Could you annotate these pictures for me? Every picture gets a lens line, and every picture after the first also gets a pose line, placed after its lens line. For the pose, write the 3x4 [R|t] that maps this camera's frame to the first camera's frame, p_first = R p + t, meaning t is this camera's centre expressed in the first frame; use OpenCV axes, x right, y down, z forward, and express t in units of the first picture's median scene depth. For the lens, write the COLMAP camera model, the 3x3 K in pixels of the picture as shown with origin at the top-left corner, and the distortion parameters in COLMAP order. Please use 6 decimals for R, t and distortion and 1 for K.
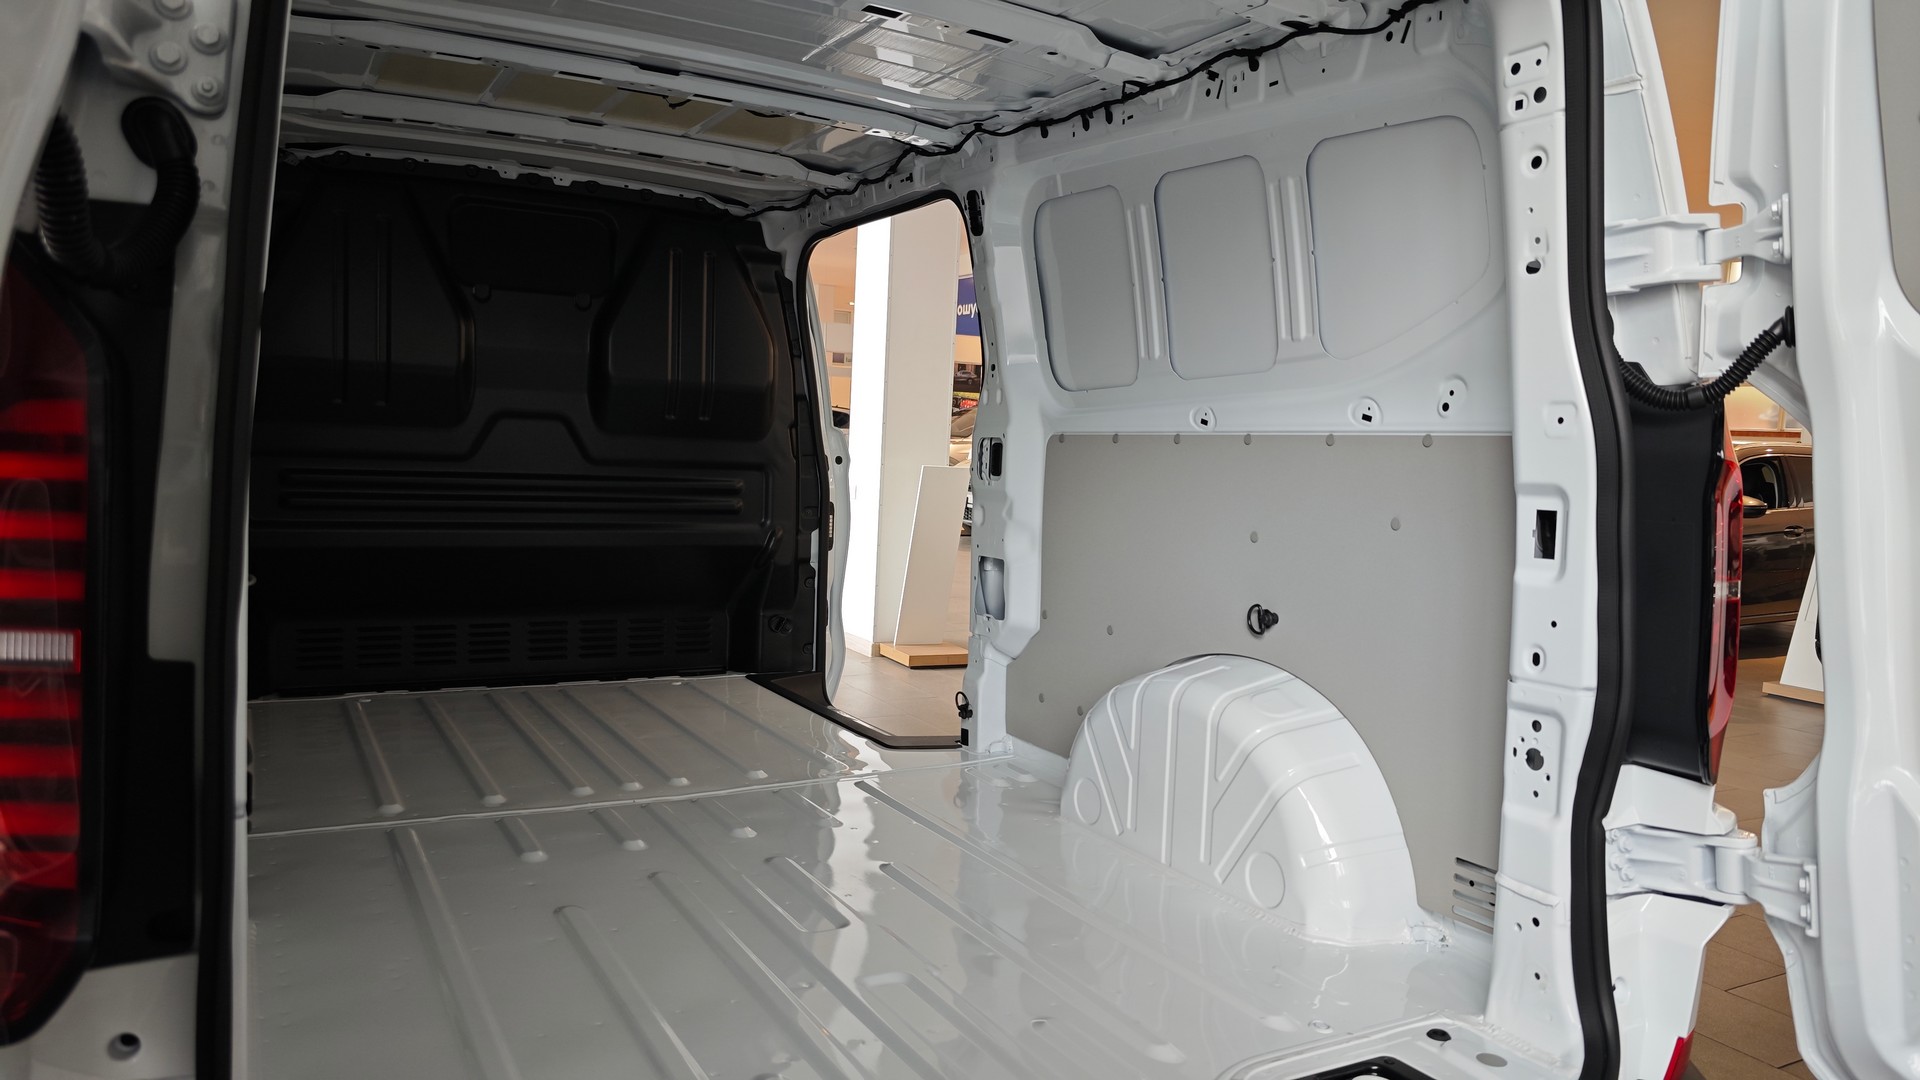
lens RADIAL K [[1302.1, 0, 962.5], [0, 1302.1, 537.3], [0, 0, 1]] dist [0.012189, 0.001564]
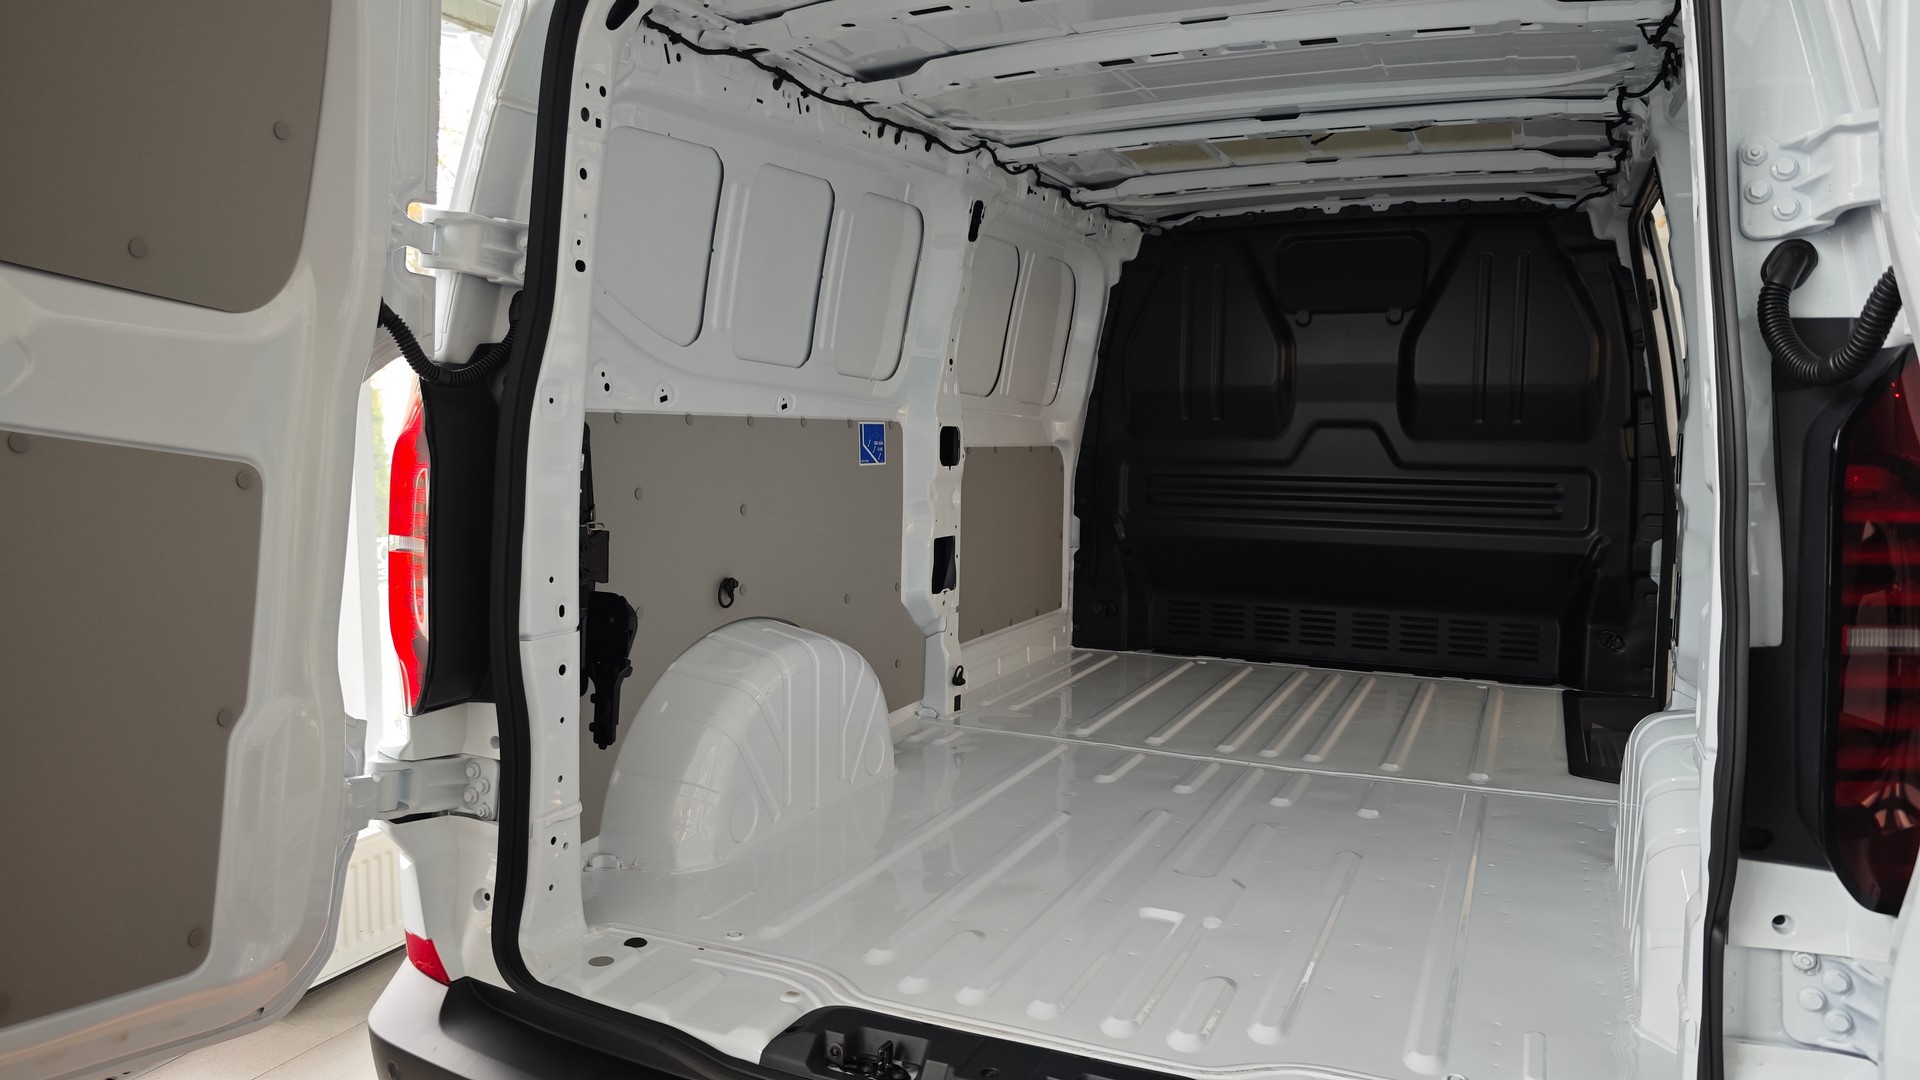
lens RADIAL K [[1302.1, 0, 958.3], [0, 1302.1, 535.6], [0, 0, 1]] dist [0.012189, 0.001564]
pose [[0.600027, 0.038105, -0.799072, 0.357005], [-0.042907, 0.998960, 0.015418, -0.002427], [0.798829, 0.025034, 0.601038, 0.077461]]
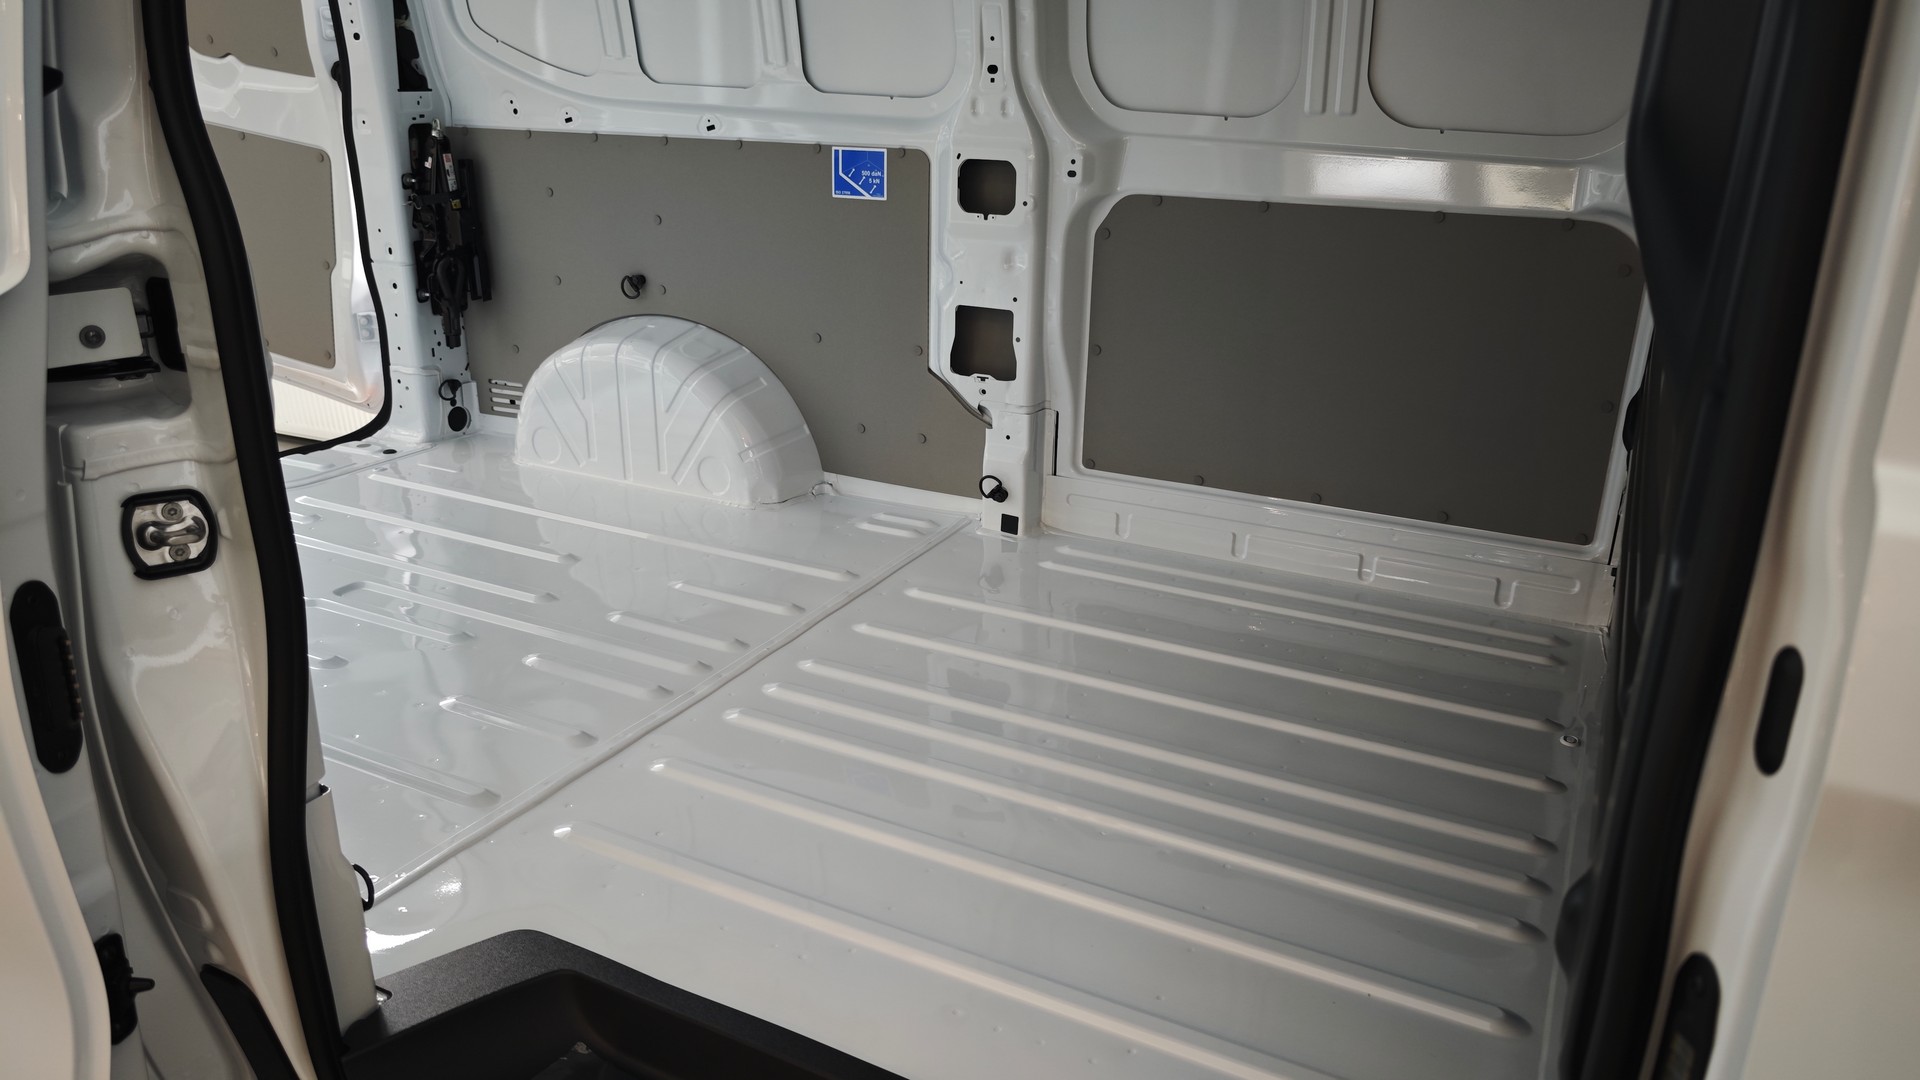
lens RADIAL K [[1302.1, 0, 960.8], [0, 1302.1, 539.6], [0, 0, 1]] dist [0.012189, 0.001564]
pose [[-0.839448, 0.138410, -0.525518, -0.000208], [-0.077301, 0.926777, 0.367572, -0.139959], [0.537914, 0.349181, -0.767282, 1.294576]]
